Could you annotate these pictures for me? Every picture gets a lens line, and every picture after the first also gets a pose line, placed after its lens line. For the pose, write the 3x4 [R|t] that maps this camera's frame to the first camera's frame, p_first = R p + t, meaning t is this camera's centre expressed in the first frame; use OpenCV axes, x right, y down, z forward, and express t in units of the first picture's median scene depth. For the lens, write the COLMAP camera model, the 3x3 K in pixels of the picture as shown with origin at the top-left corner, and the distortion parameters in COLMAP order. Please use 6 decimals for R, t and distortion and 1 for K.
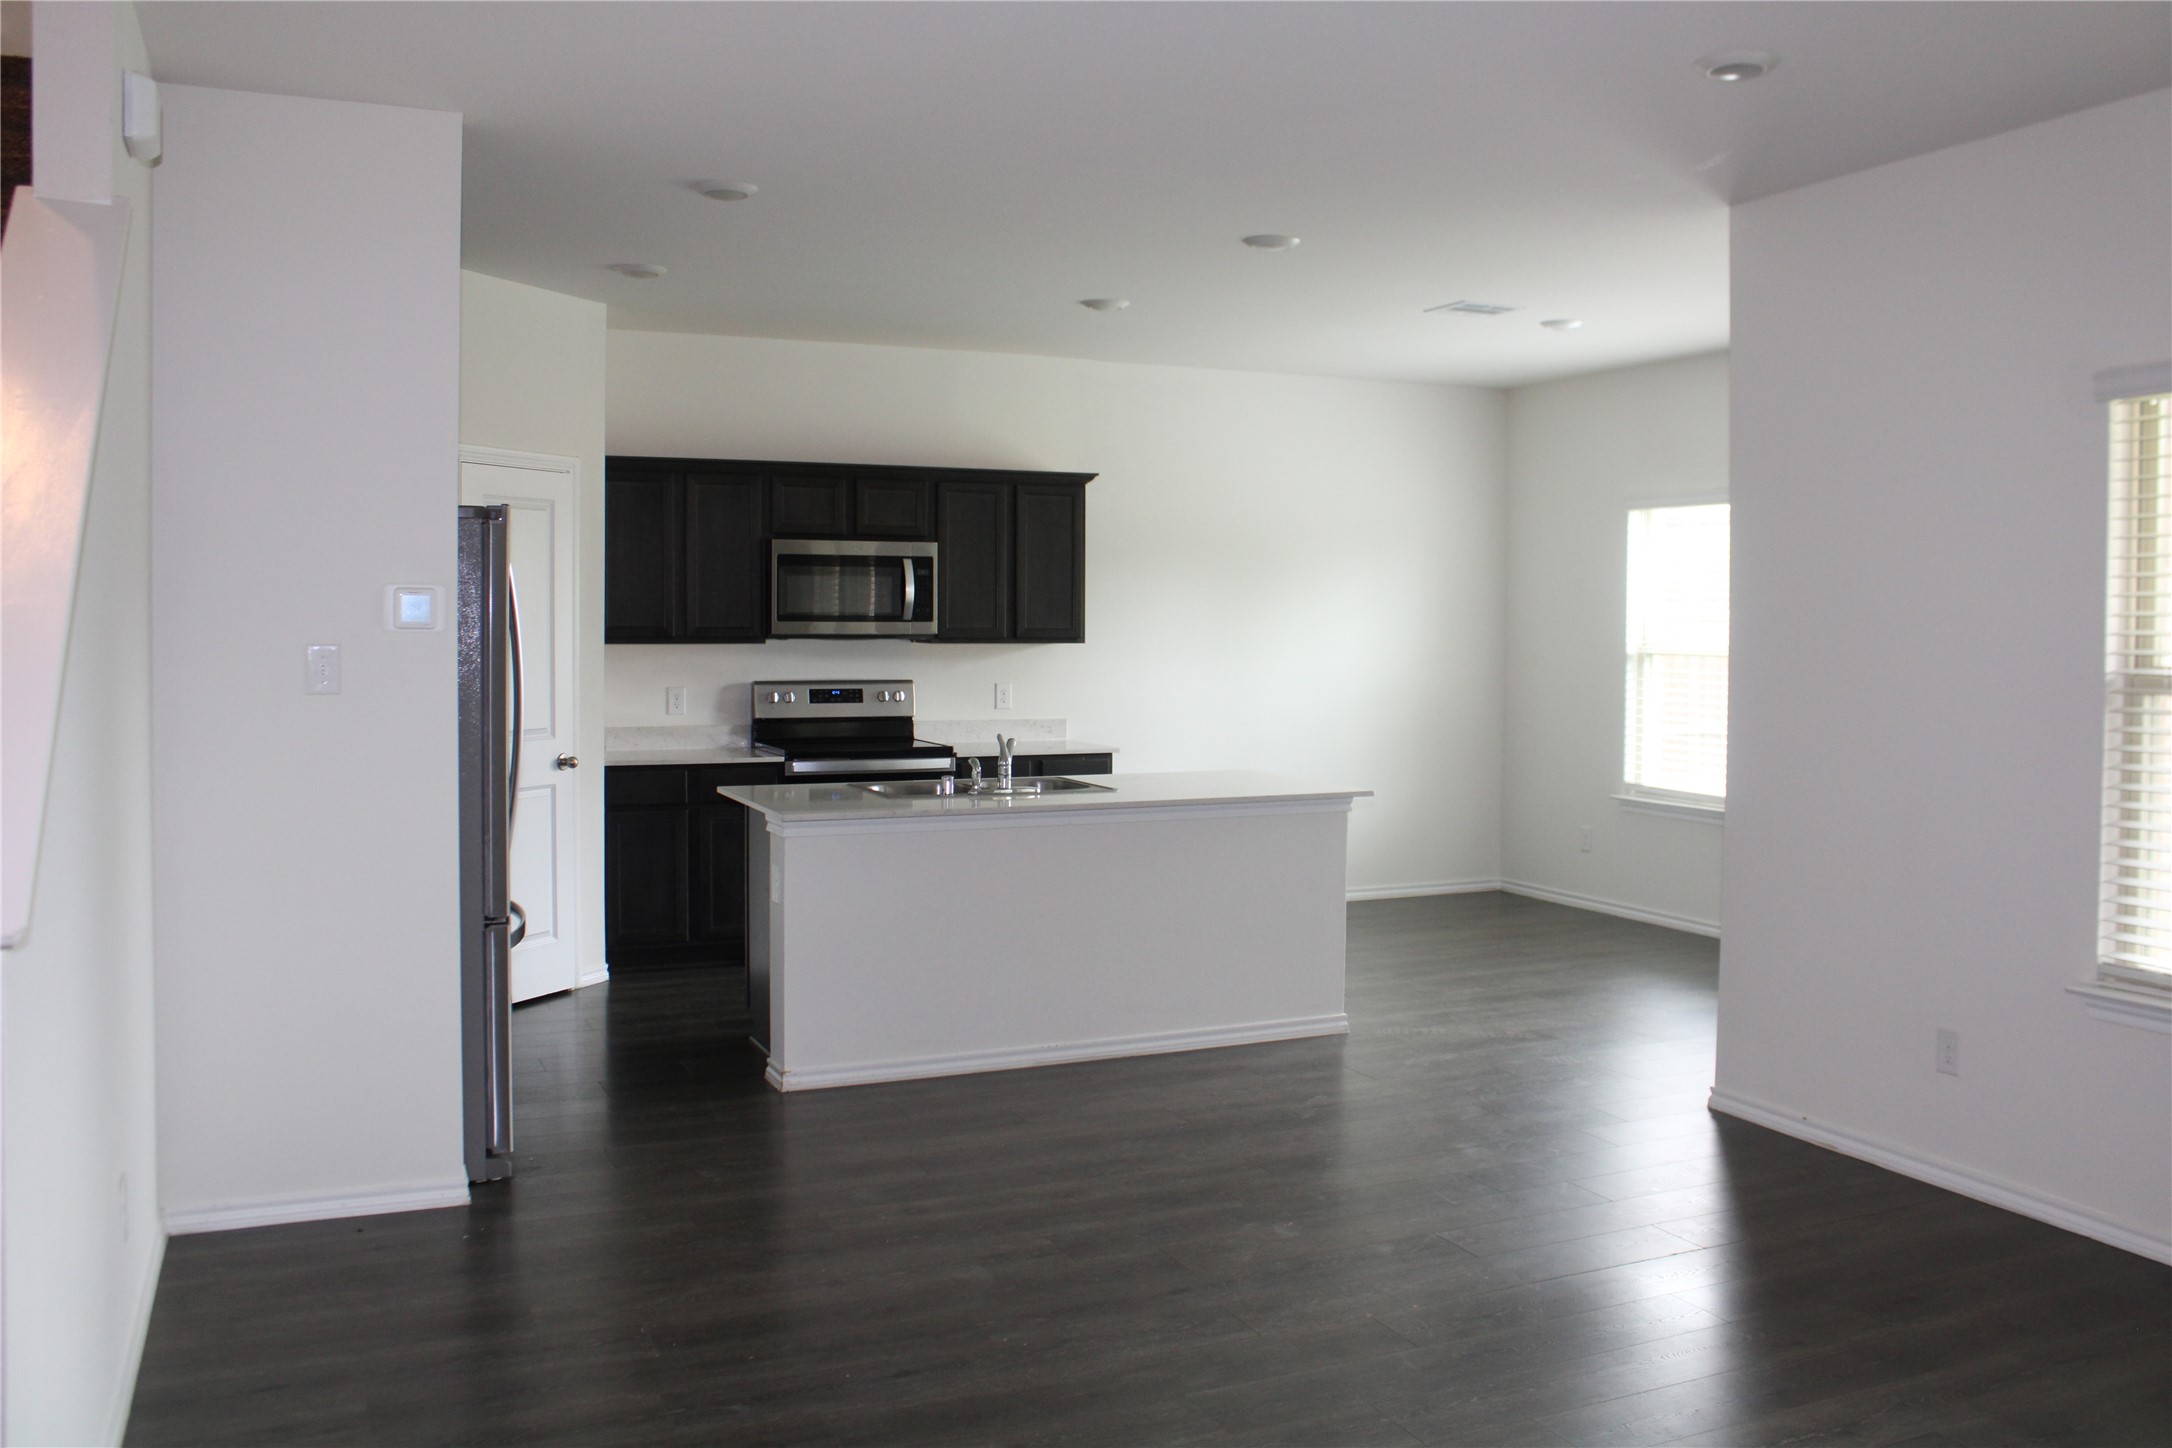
lens RADIAL K [[1870.1, 0, 1087.1], [0, 1870.1, 715.8], [0, 0, 1]] dist [-0.063351, 0.014961]
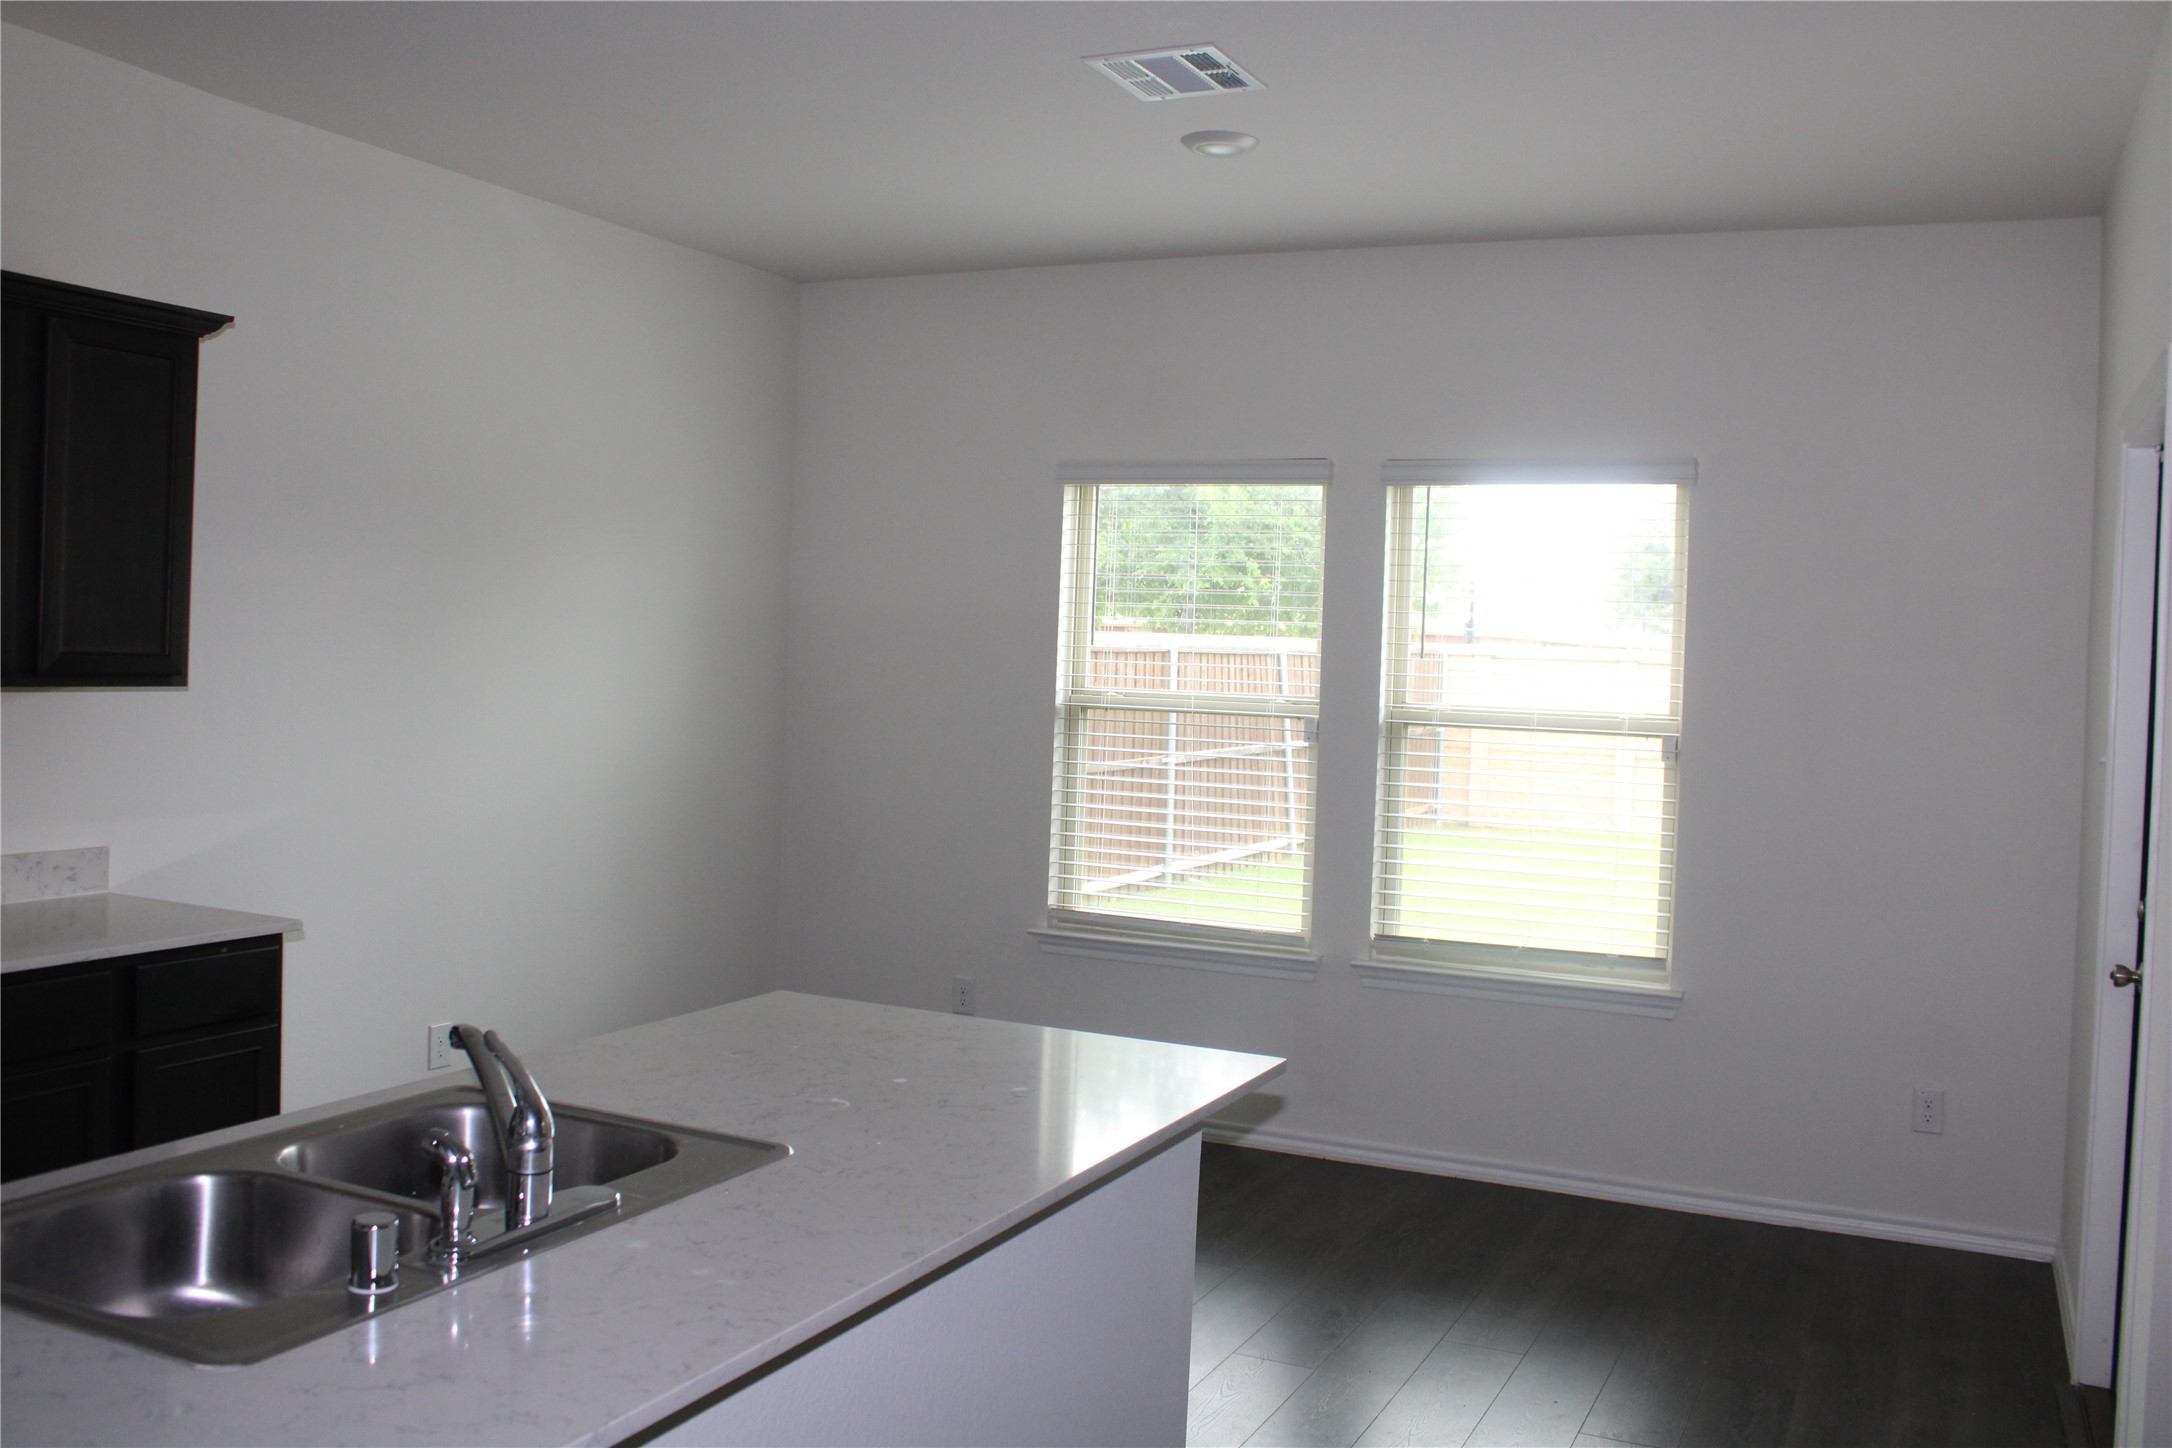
lens RADIAL K [[1870.1, 0, 1078.7], [0, 1870.1, 719.6], [0, 0, 1]] dist [-0.063351, 0.014961]
pose [[0.764082, -0.004374, 0.645104, -0.126812], [0.008268, 0.999961, -0.003012, -0.027979], [-0.645066, 0.007635, 0.764089, 0.514946]]
